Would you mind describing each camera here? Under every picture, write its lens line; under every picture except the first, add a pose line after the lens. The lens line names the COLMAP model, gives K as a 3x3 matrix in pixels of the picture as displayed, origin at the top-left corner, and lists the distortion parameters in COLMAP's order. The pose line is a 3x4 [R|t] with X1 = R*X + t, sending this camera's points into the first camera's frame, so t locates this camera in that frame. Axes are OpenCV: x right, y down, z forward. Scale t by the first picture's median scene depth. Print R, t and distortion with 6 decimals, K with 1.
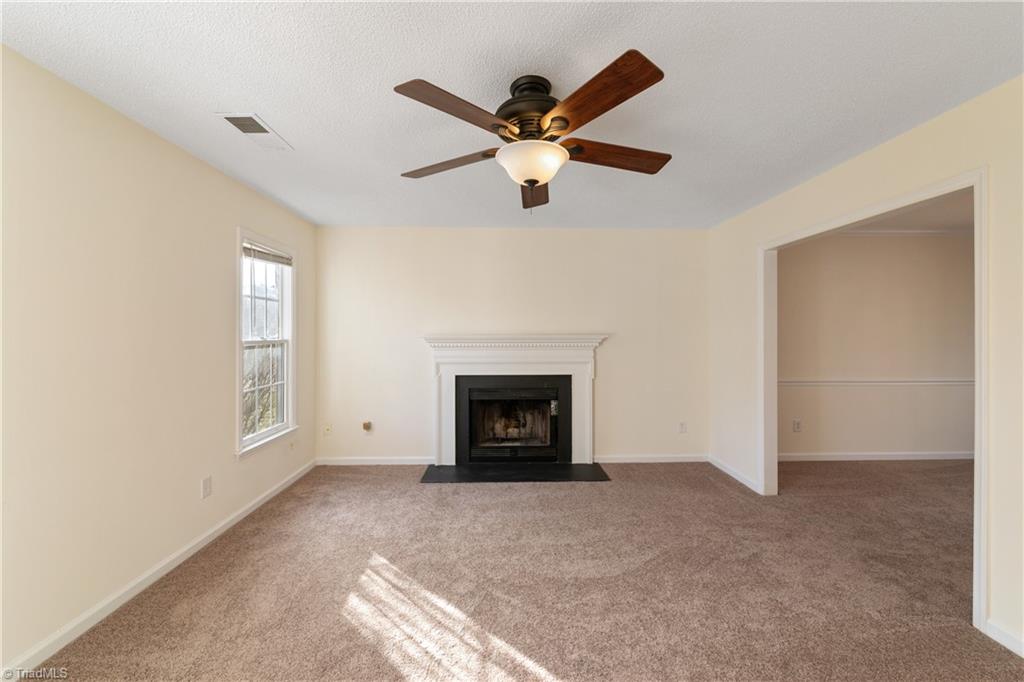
lens RADIAL K [[408.9, 0, 523.3], [0, 408.9, 336.1], [0, 0, 1]] dist [-0.000203, -0.001449]
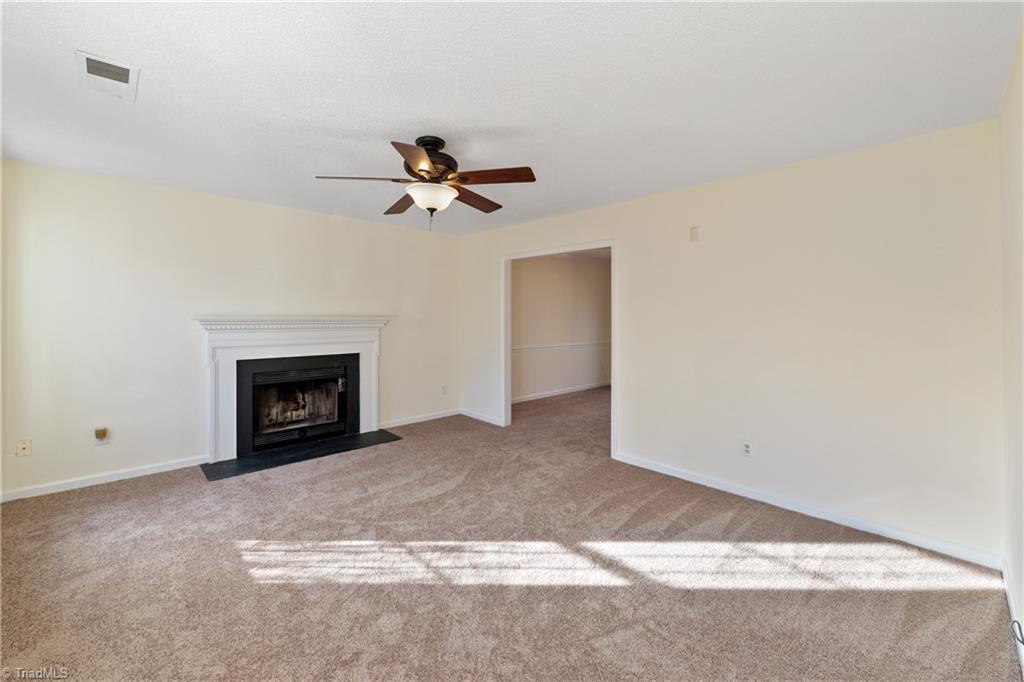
lens RADIAL K [[408.9, 0, 525.8], [0, 408.9, 320.7], [0, 0, 1]] dist [-0.000203, -0.001449]
pose [[0.731737, -0.002579, 0.681582, -0.357013], [-0.004333, 0.999955, 0.008435, -0.004357], [-0.681573, -0.009125, 0.731693, -0.127688]]
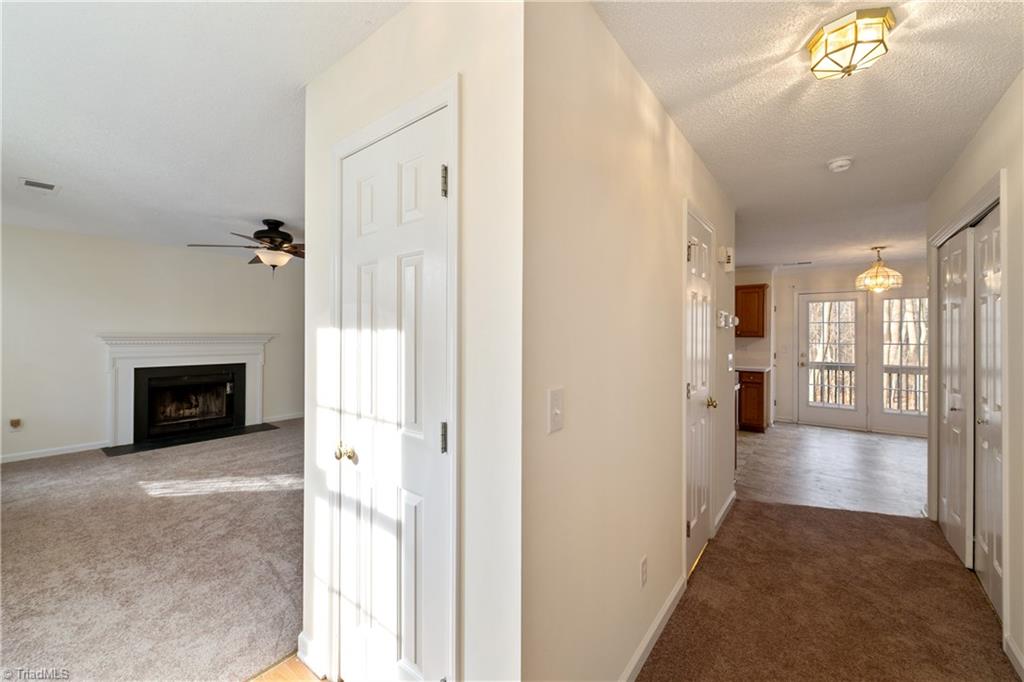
lens RADIAL K [[408.9, 0, 541.7], [0, 408.9, 332.6], [0, 0, 1]] dist [-0.000203, -0.001449]
pose [[0.621022, 0.006308, 0.783768, -0.409238], [-0.004025, 0.999980, -0.004859, -0.007287], [-0.783783, -0.000137, 0.621035, -0.770637]]
